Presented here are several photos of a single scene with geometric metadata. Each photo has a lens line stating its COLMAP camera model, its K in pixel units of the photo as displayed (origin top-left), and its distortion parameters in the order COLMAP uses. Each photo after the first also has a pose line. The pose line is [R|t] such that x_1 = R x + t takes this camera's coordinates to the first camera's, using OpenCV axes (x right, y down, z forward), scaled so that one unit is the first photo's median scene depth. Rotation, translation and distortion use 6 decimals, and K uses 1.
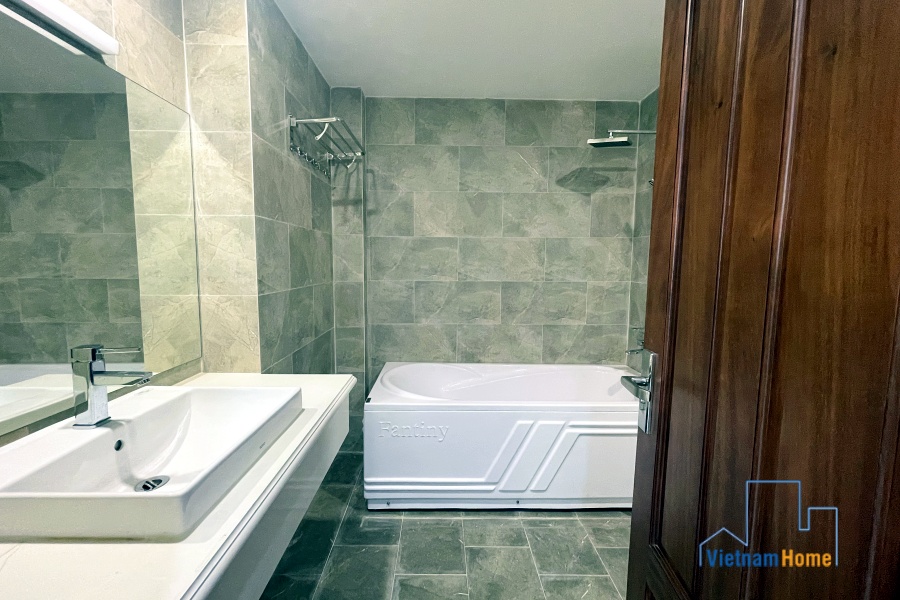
lens RADIAL K [[363.5, 0, 448.7], [0, 363.5, 296.4], [0, 0, 1]] dist [-0.000226, -0.000845]
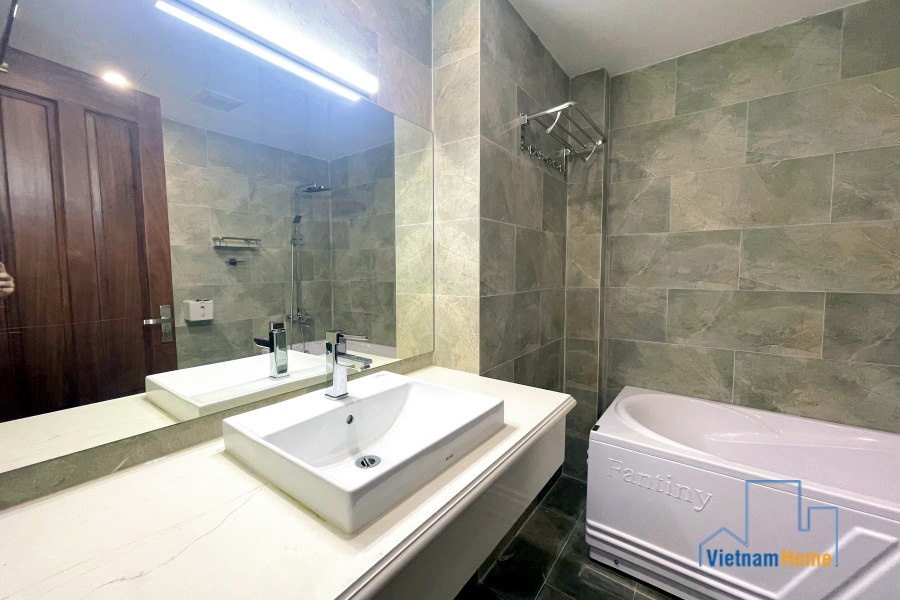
lens RADIAL K [[363.5, 0, 446.9], [0, 363.5, 294.1], [0, 0, 1]] dist [-0.000226, -0.000845]
pose [[0.788843, 0.030897, -0.613818, 0.014039], [-0.049996, 0.998651, -0.013985, 0.005528], [0.612558, 0.041720, 0.789324, 0.111356]]
